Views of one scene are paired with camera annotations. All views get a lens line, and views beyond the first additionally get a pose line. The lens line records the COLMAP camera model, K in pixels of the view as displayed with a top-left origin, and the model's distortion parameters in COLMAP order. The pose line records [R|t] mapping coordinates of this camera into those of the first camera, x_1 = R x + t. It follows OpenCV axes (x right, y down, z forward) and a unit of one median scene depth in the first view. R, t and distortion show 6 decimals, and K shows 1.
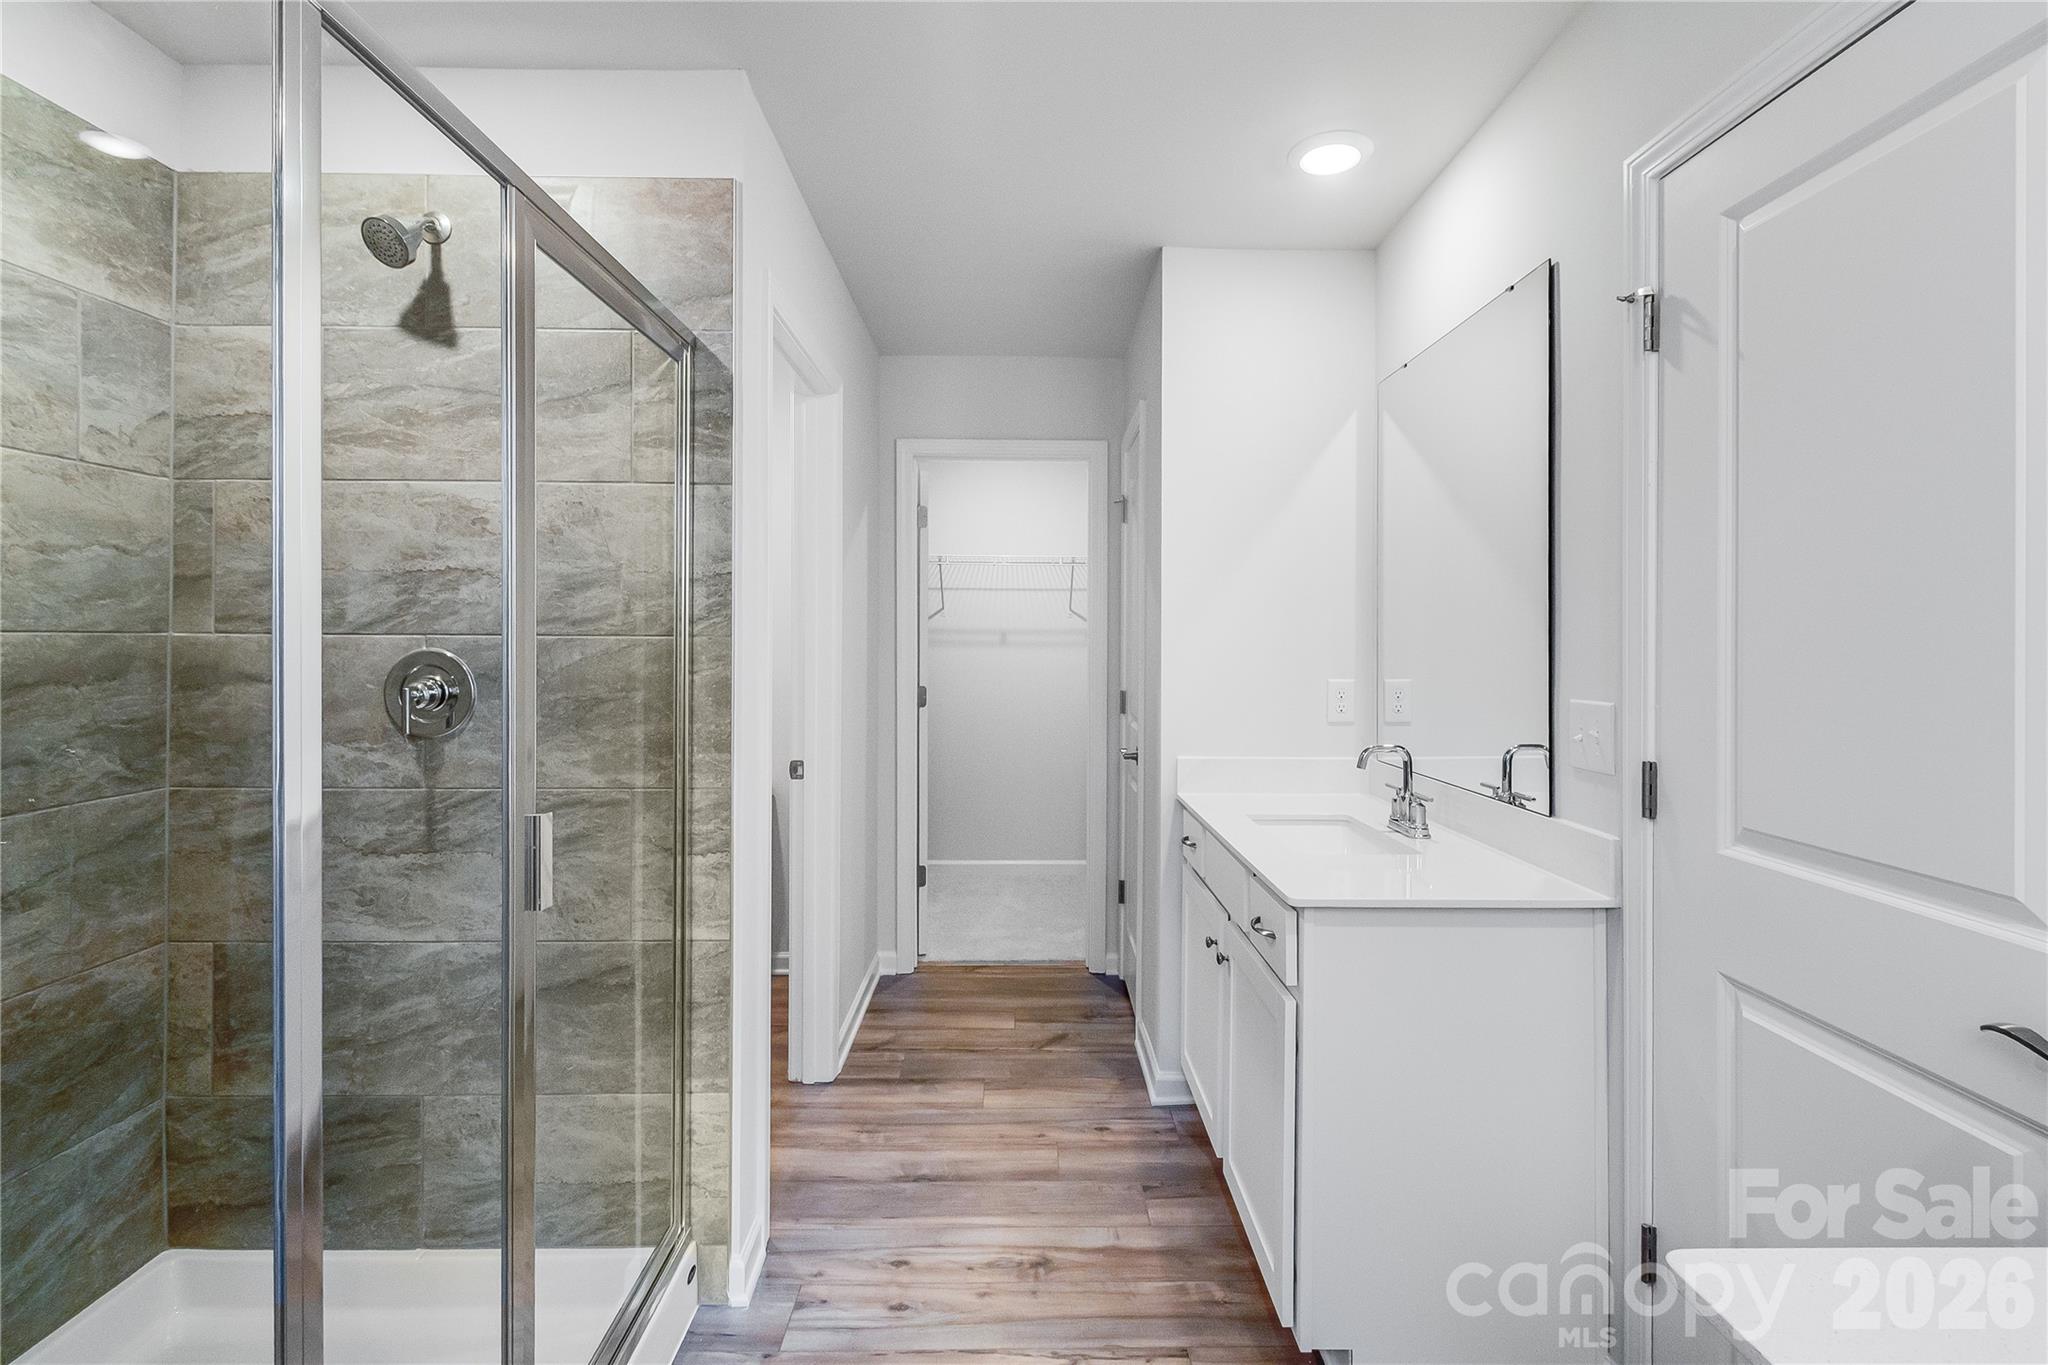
lens RADIAL K [[922.7, 0, 1036.1], [0, 922.7, 633.8], [0, 0, 1]] dist [0.005971, -0.001742]
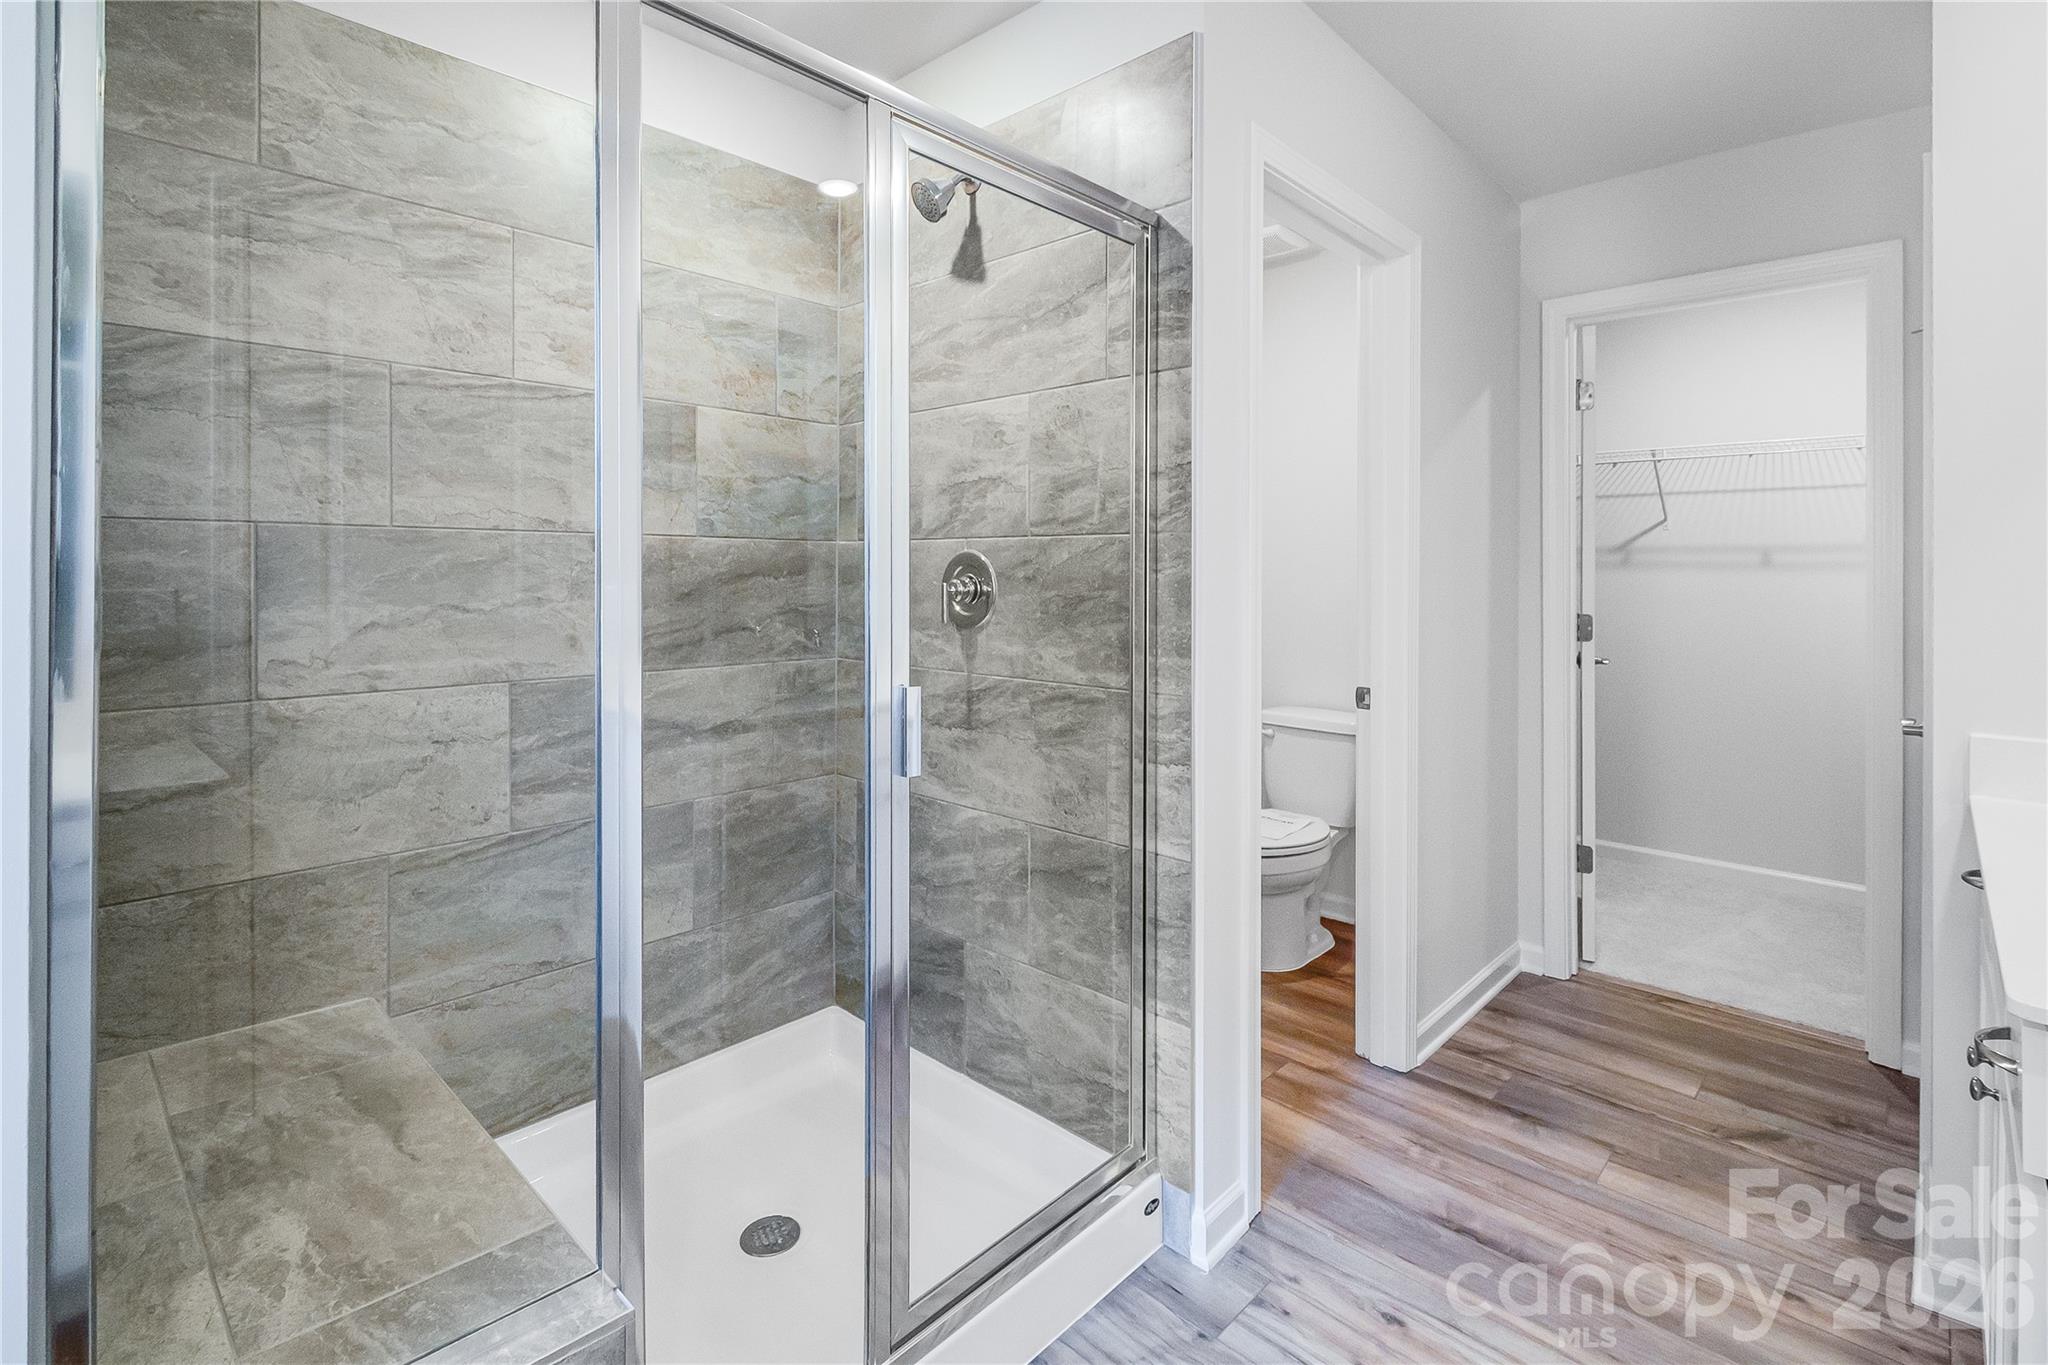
lens RADIAL K [[958.3, 0, 1032.4], [0, 958.3, 569.8], [0, 0, 1]] dist [0.008942, -0.000914]
pose [[0.718597, -0.002392, -0.695423, 0.220920], [0.001712, 0.999997, -0.001671, 0.042124], [0.695425, 0.000010, 0.718599, 0.205246]]
